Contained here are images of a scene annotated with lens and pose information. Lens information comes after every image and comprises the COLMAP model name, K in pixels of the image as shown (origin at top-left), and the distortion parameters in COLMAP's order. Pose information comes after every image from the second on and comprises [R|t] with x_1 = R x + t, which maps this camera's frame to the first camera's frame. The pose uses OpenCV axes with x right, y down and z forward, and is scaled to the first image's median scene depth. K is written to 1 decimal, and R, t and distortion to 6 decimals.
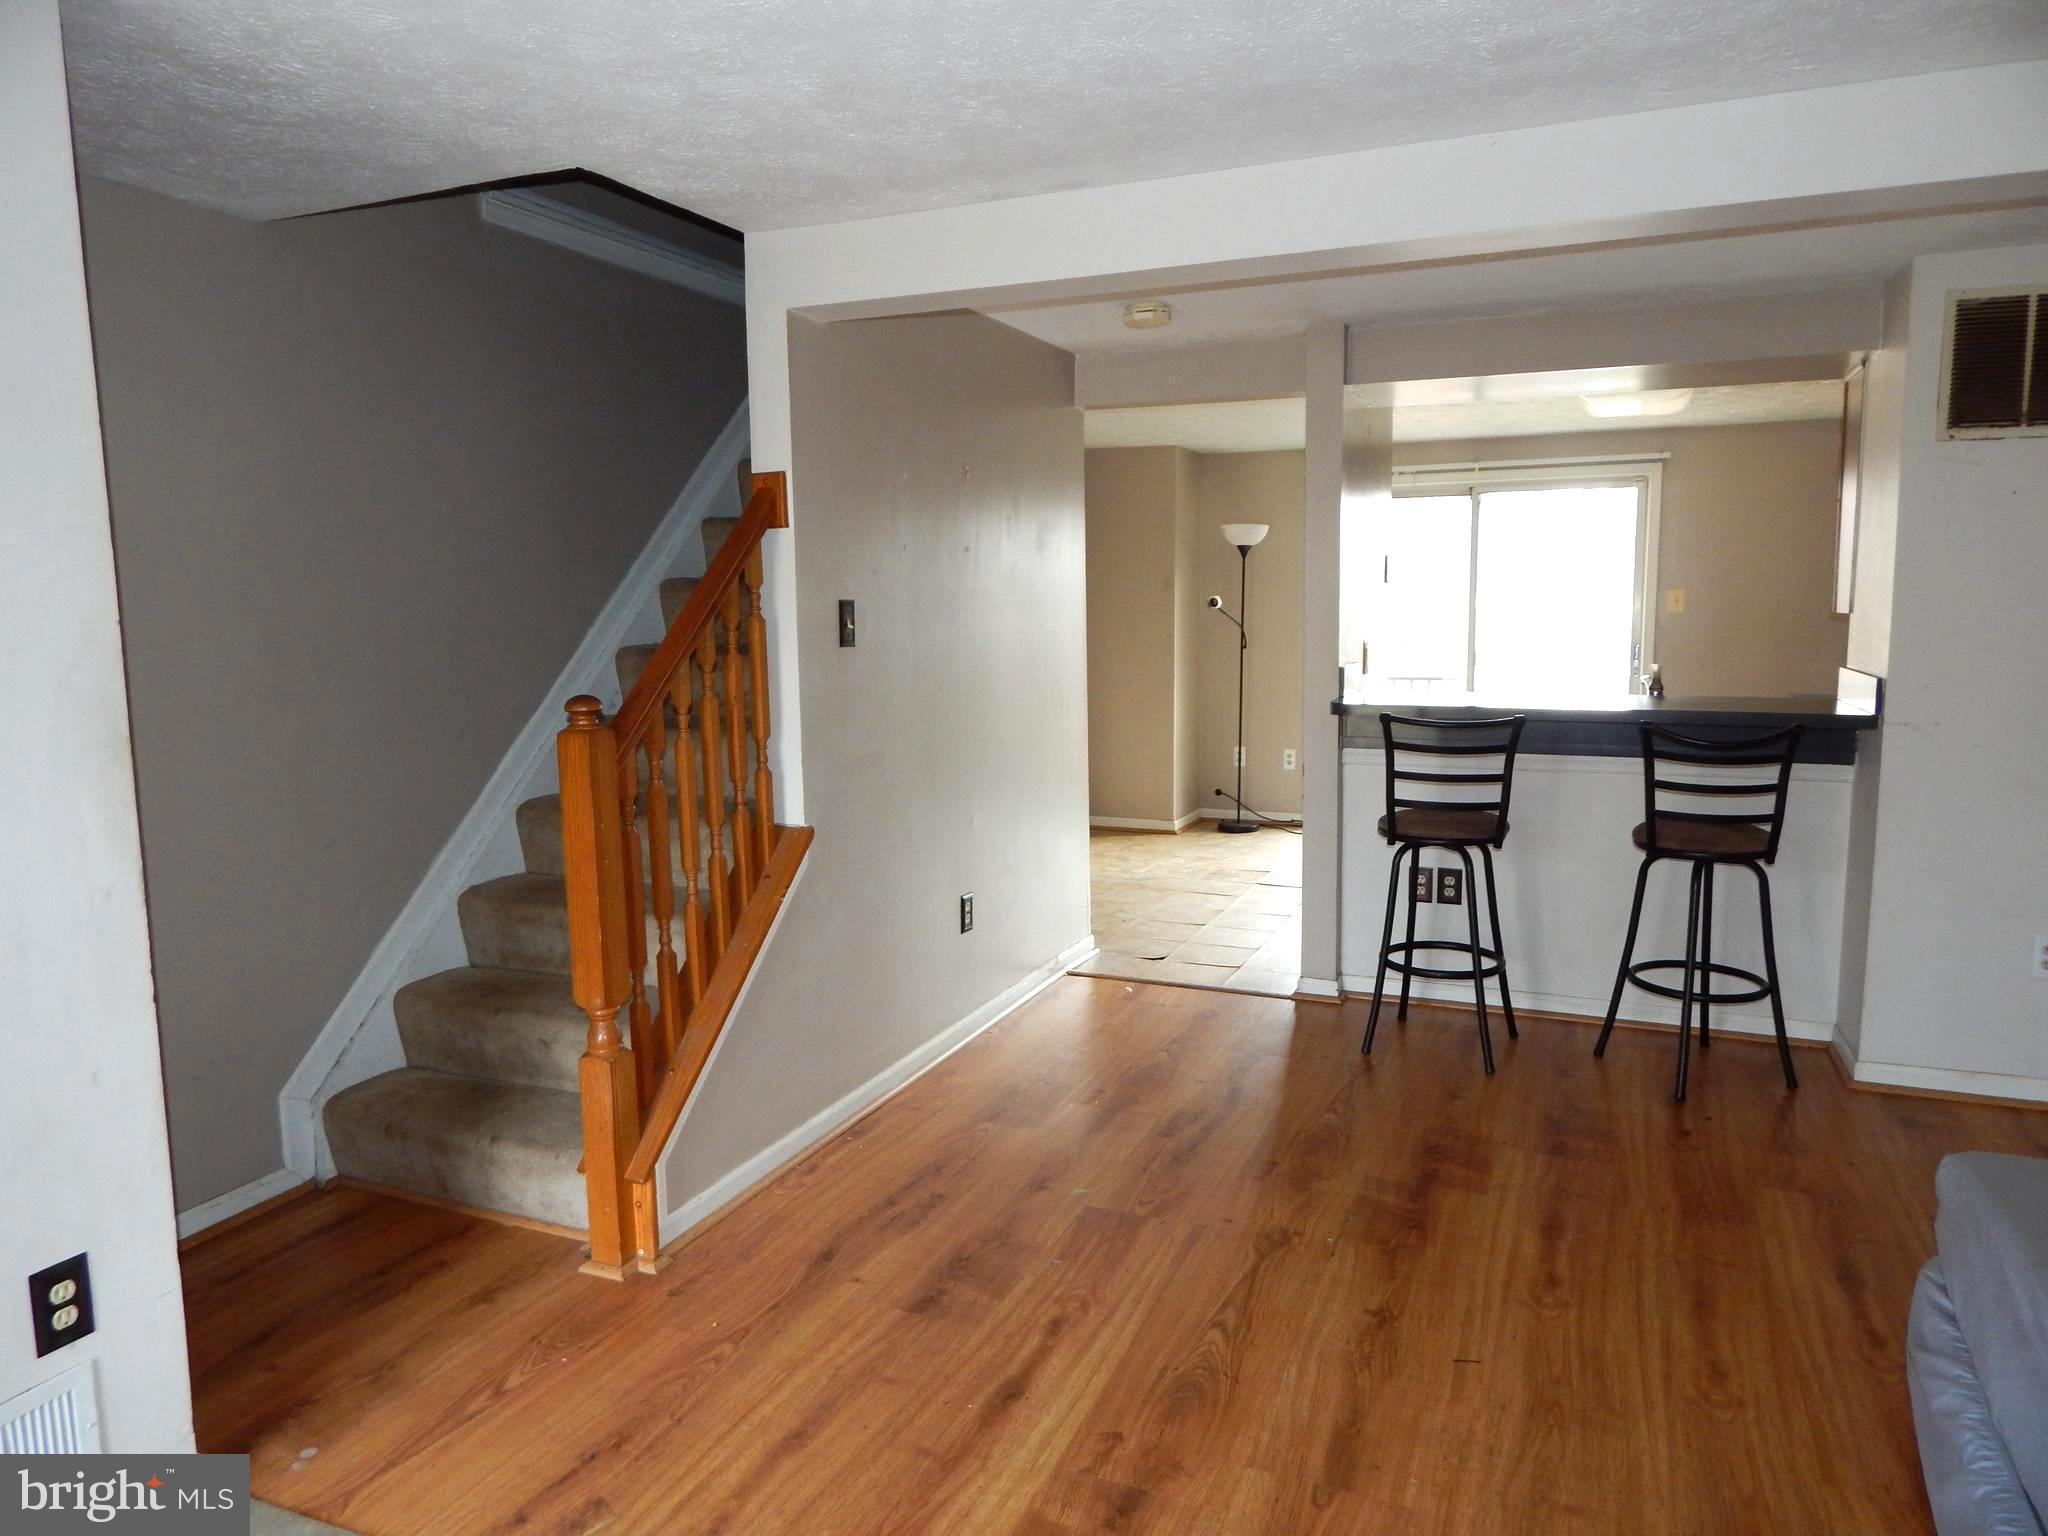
lens RADIAL K [[1362.4, 0, 1021.4], [0, 1362.4, 771.0], [0, 0, 1]] dist [0.013328, -0.013422]
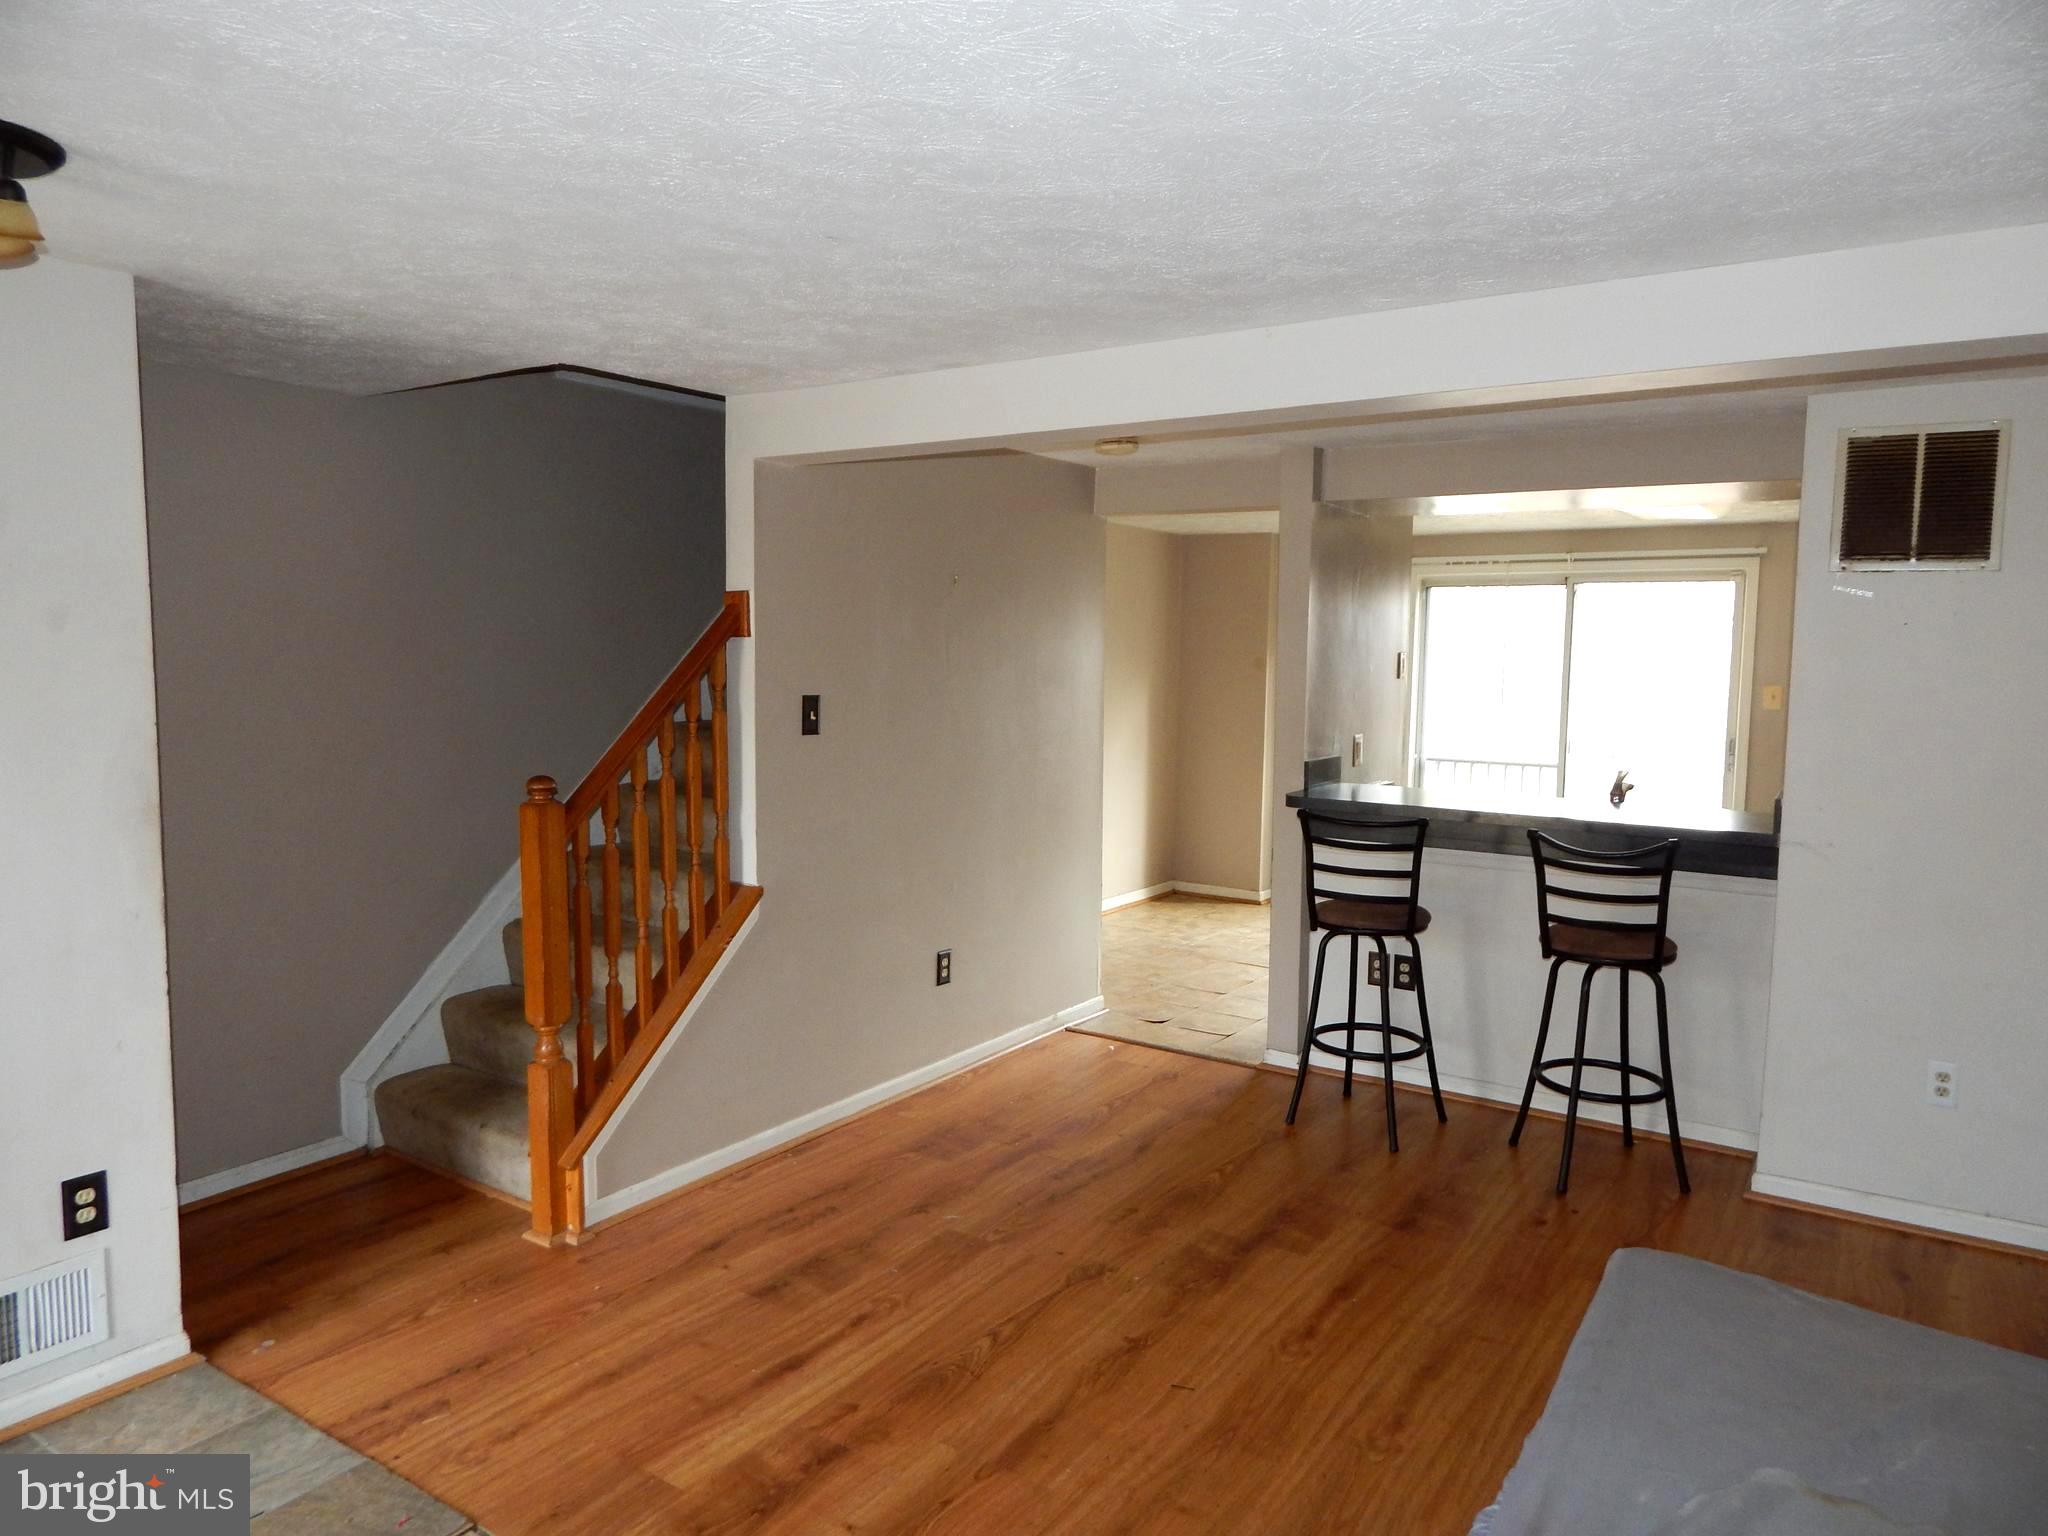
lens RADIAL K [[1362.4, 0, 1023.6], [0, 1362.4, 770.2], [0, 0, 1]] dist [0.013328, -0.013422]
pose [[0.982019, 0.039511, -0.184602, 0.298471], [-0.046215, 0.998414, -0.032153, -0.034263], [0.183039, 0.040106, 0.982287, -0.136188]]
